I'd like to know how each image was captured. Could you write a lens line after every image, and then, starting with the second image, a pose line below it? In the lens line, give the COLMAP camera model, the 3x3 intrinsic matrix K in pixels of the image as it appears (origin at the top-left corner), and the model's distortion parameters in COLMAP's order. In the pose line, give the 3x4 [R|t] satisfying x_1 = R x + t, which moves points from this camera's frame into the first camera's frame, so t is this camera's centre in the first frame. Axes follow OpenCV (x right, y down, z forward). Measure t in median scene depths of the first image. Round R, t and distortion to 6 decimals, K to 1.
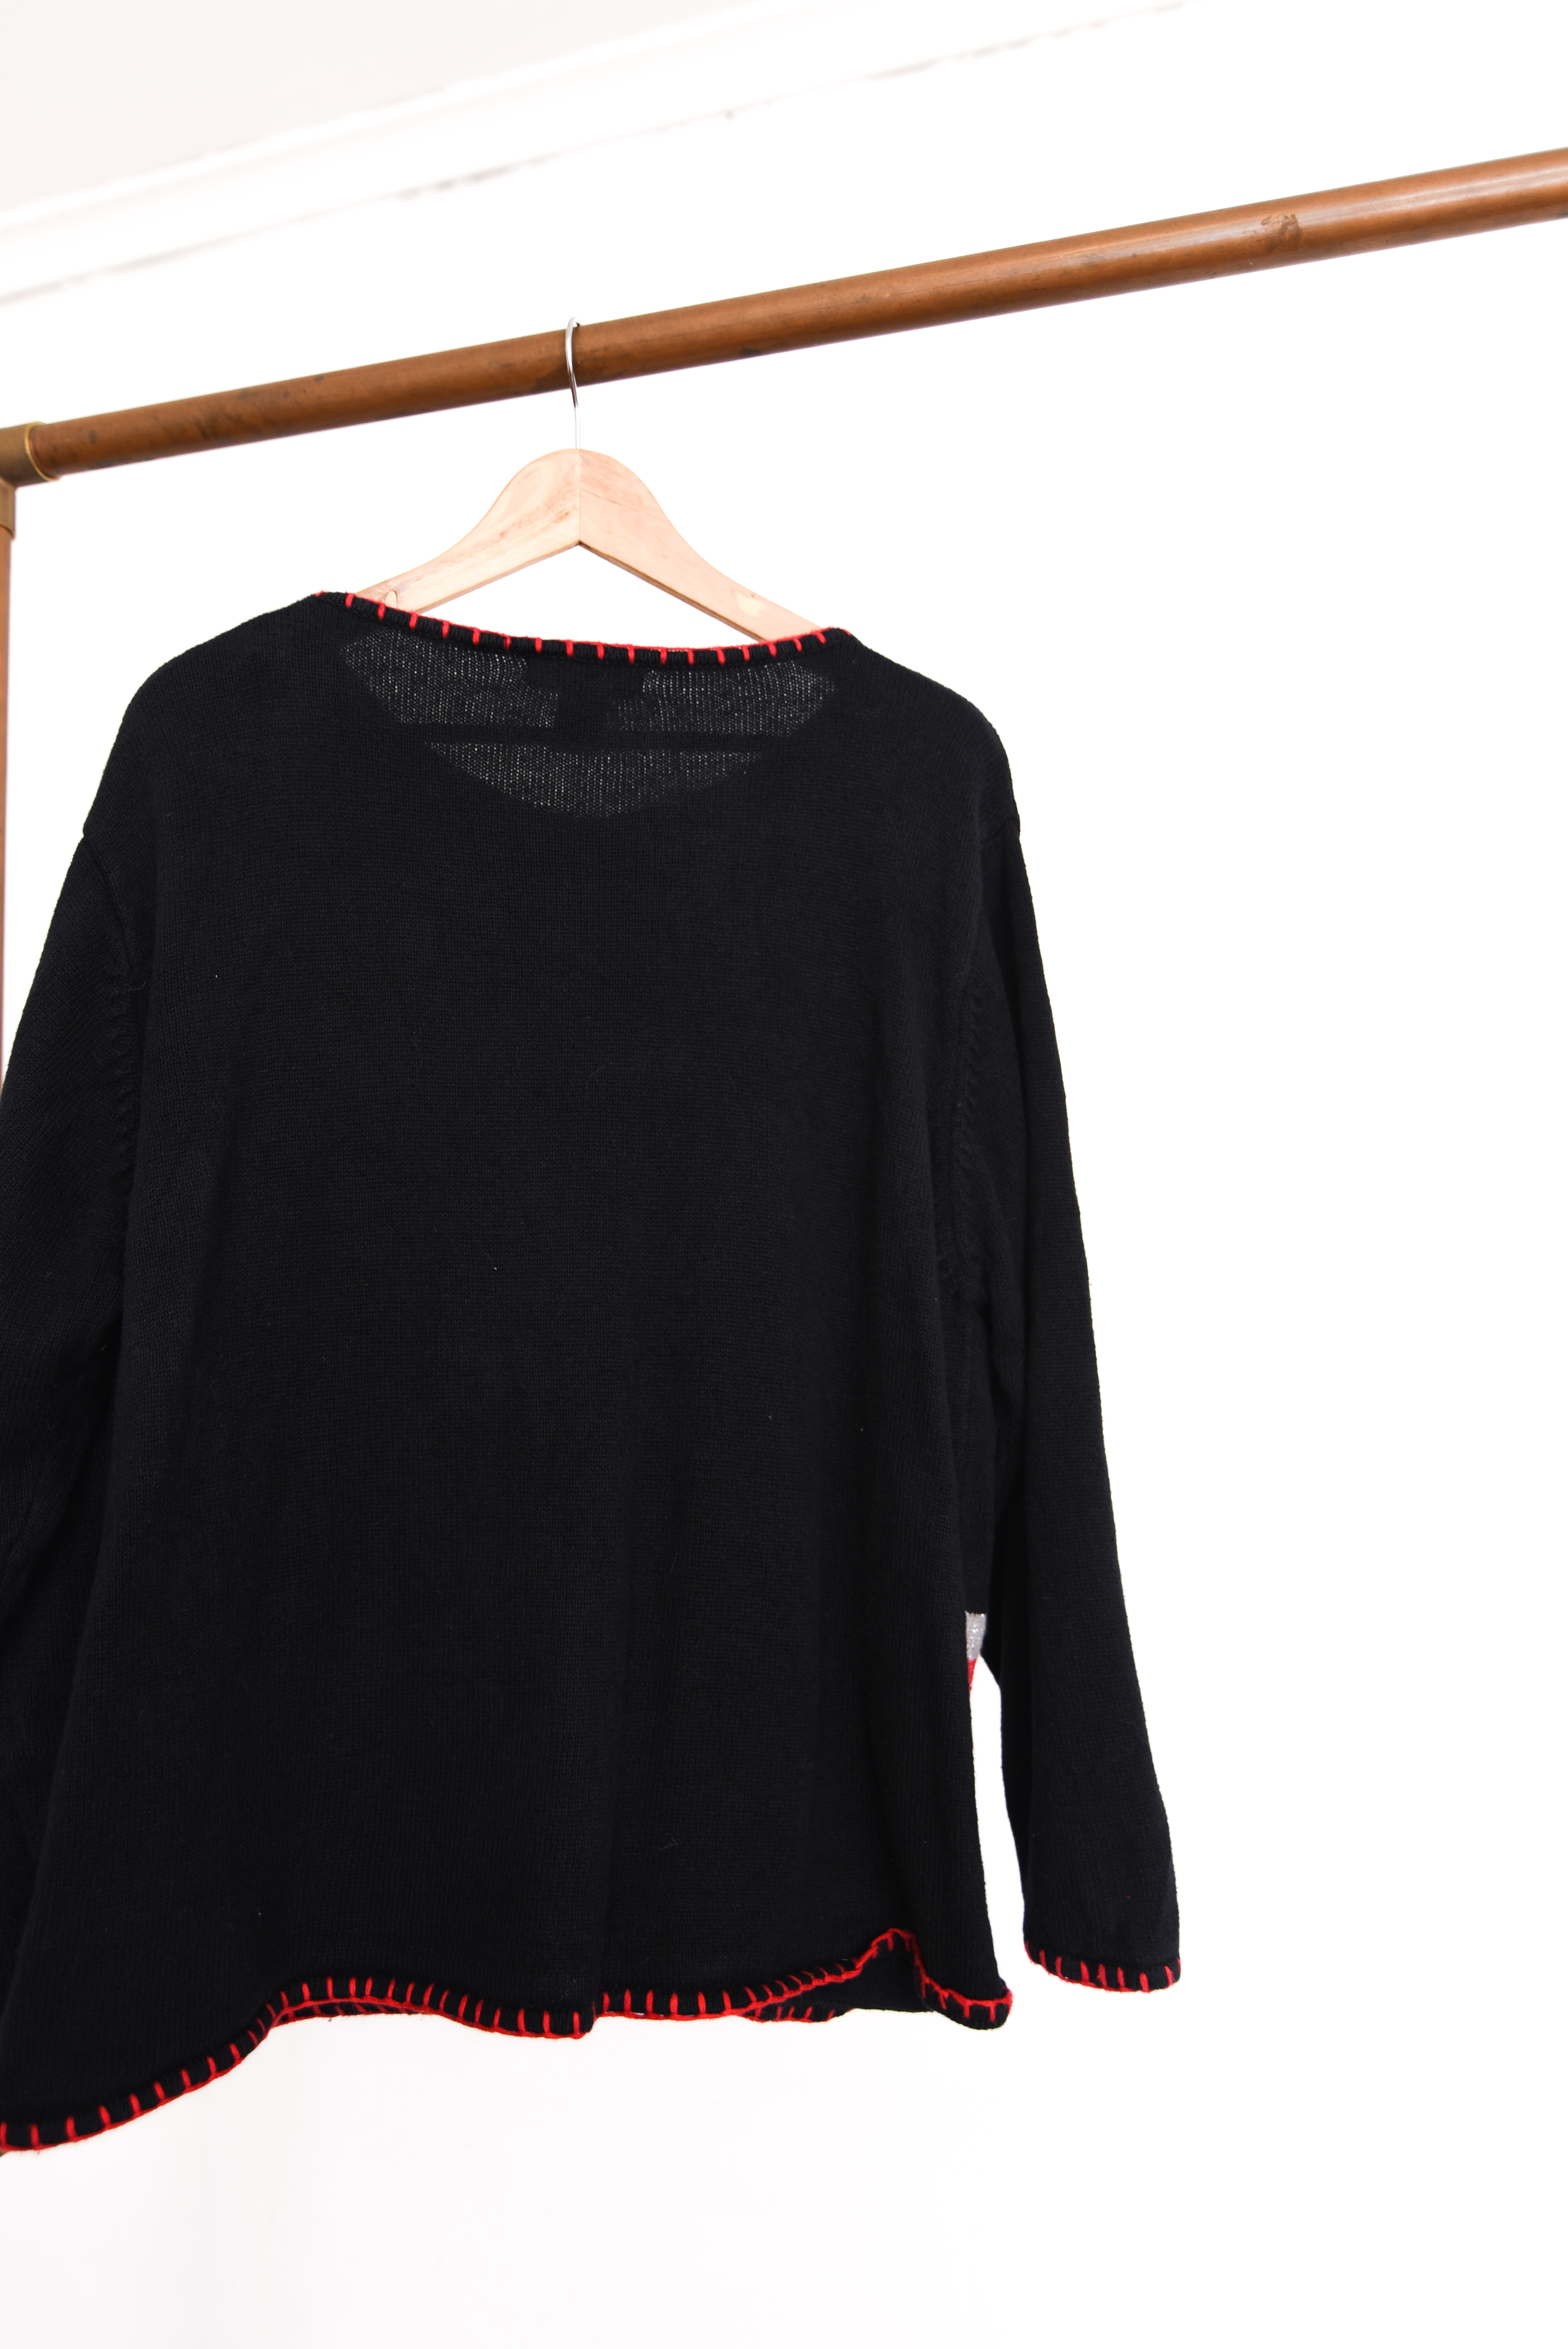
lens RADIAL K [[1577.1, 0, 784.0], [0, 1577.1, 1174.5], [0, 0, 1]] dist [-0.000868, -0.002937]
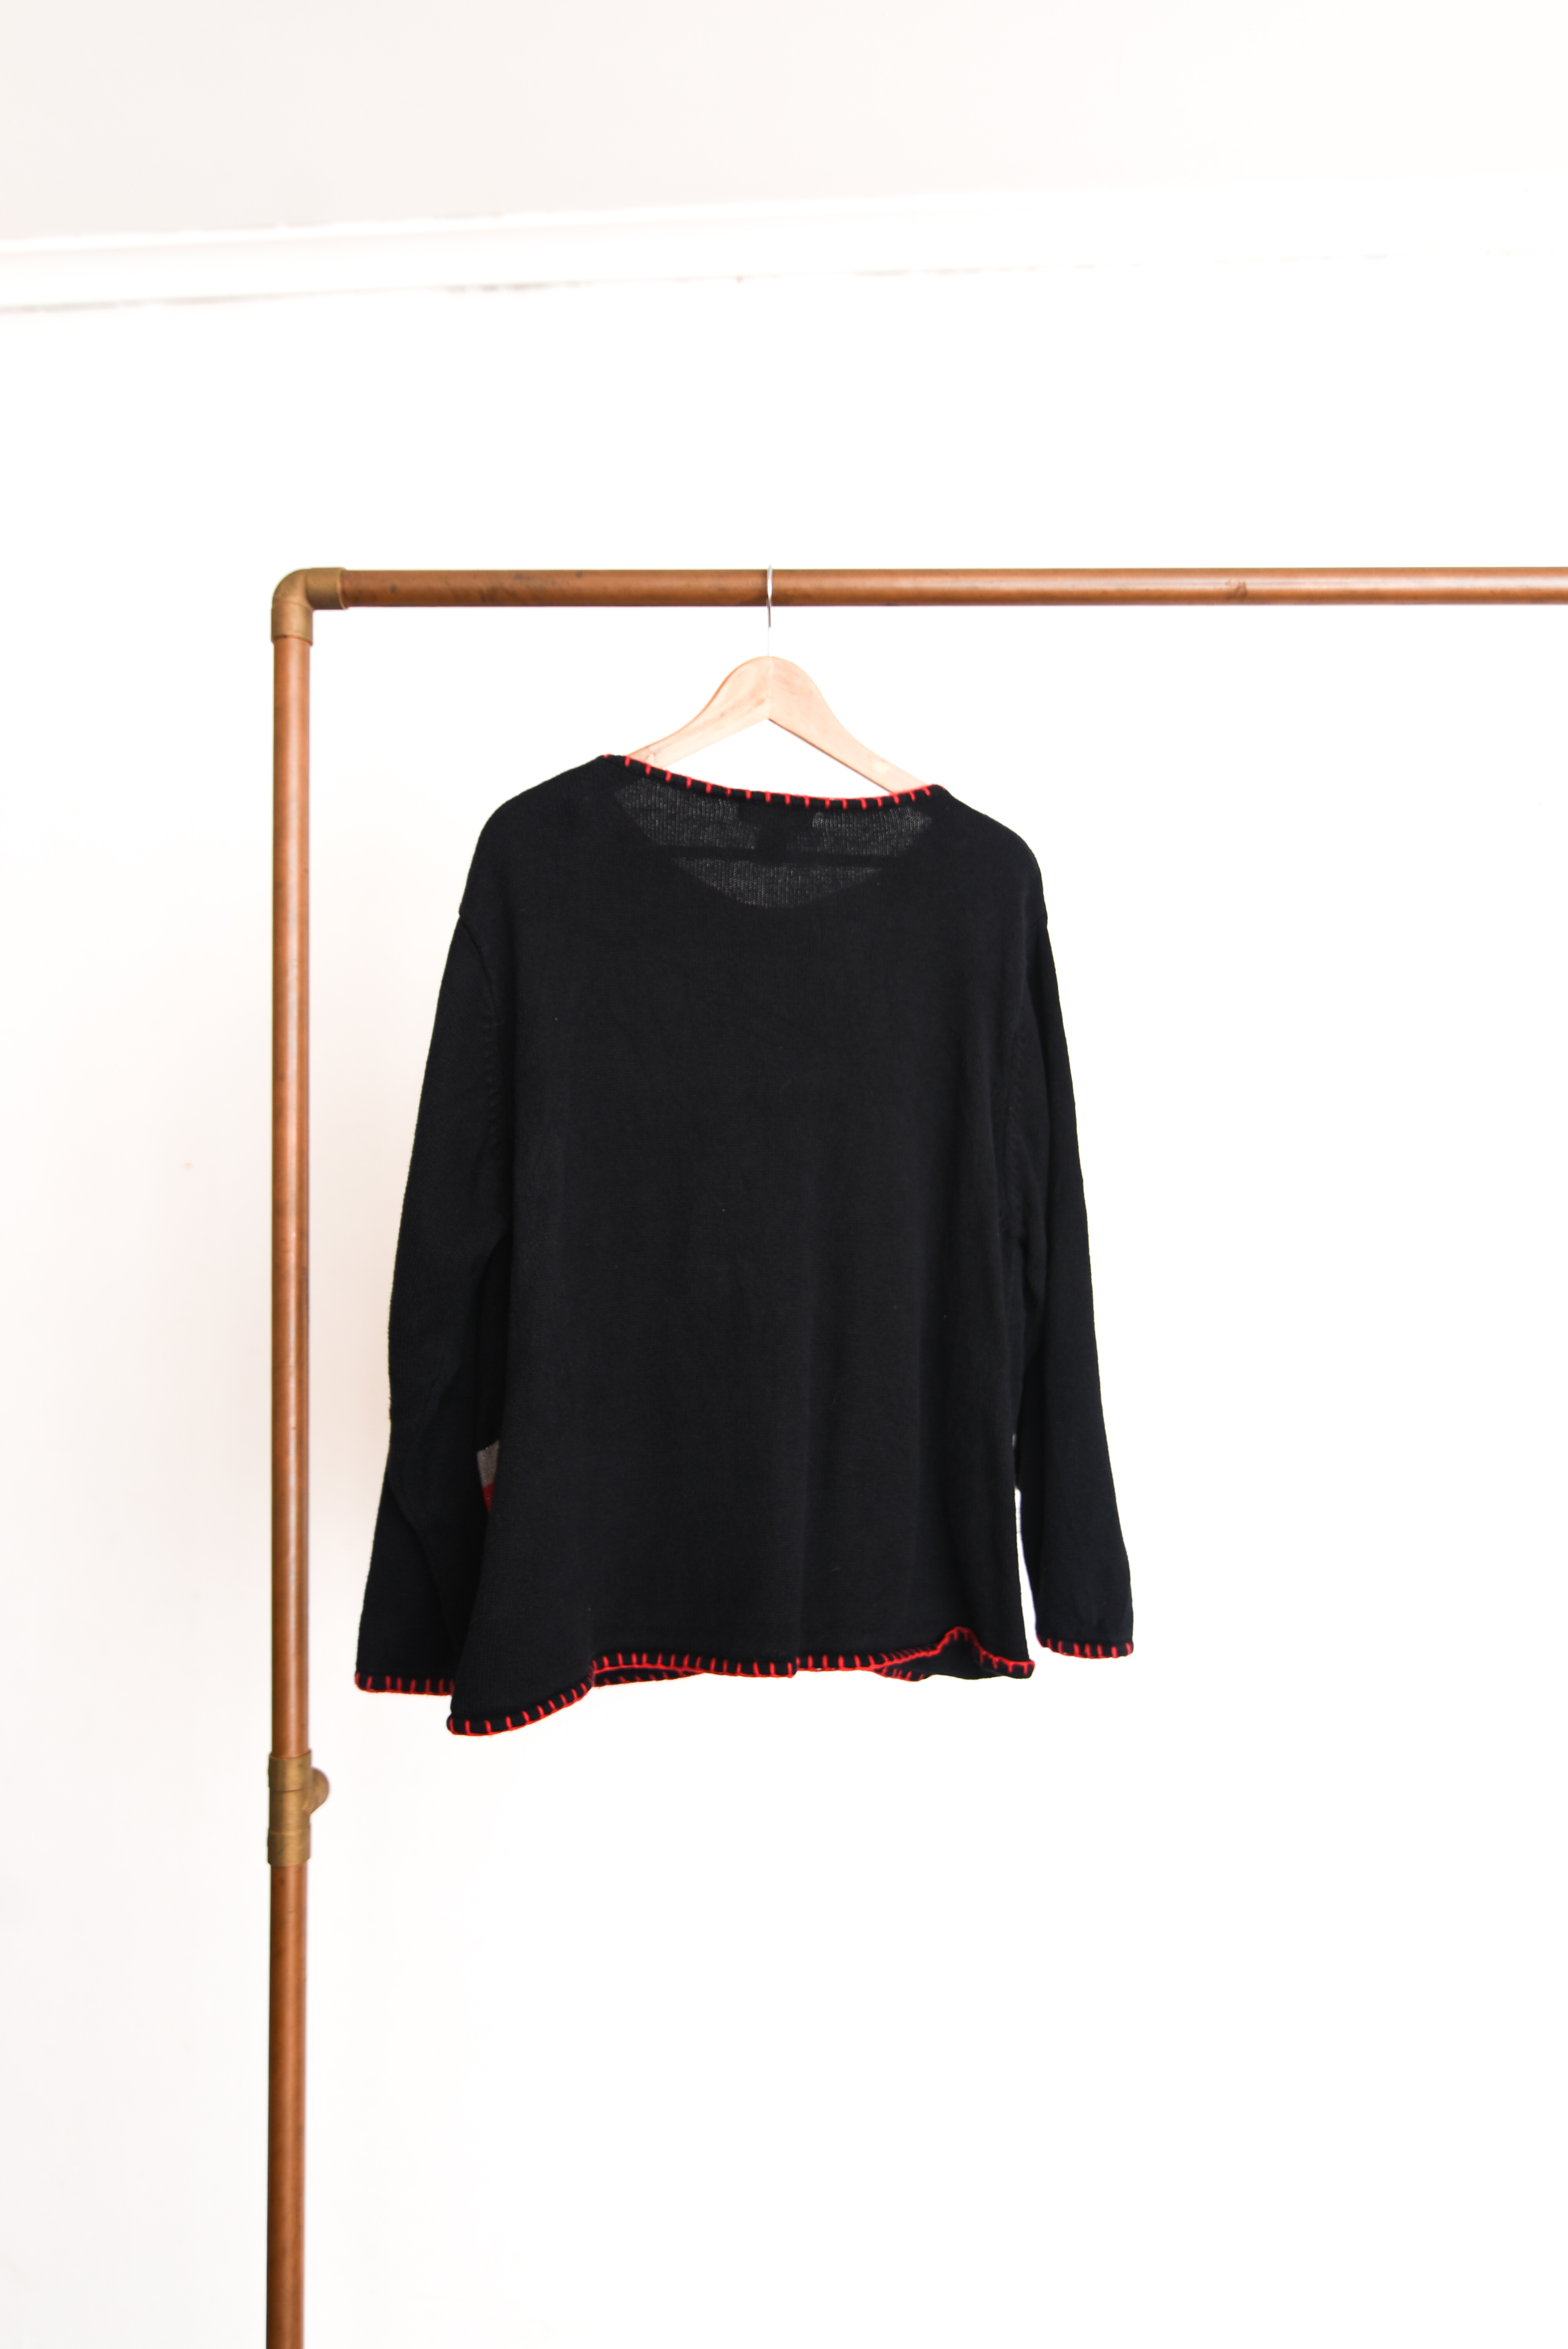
lens RADIAL K [[1577.1, 0, 784.0], [0, 1577.1, 1174.5], [0, 0, 1]] dist [-0.000868, -0.002937]
pose [[0.993881, 0.021494, 0.108343, -0.276881], [-0.028296, 0.997697, 0.061643, -0.069158], [-0.106769, -0.064331, 0.992201, -0.514173]]
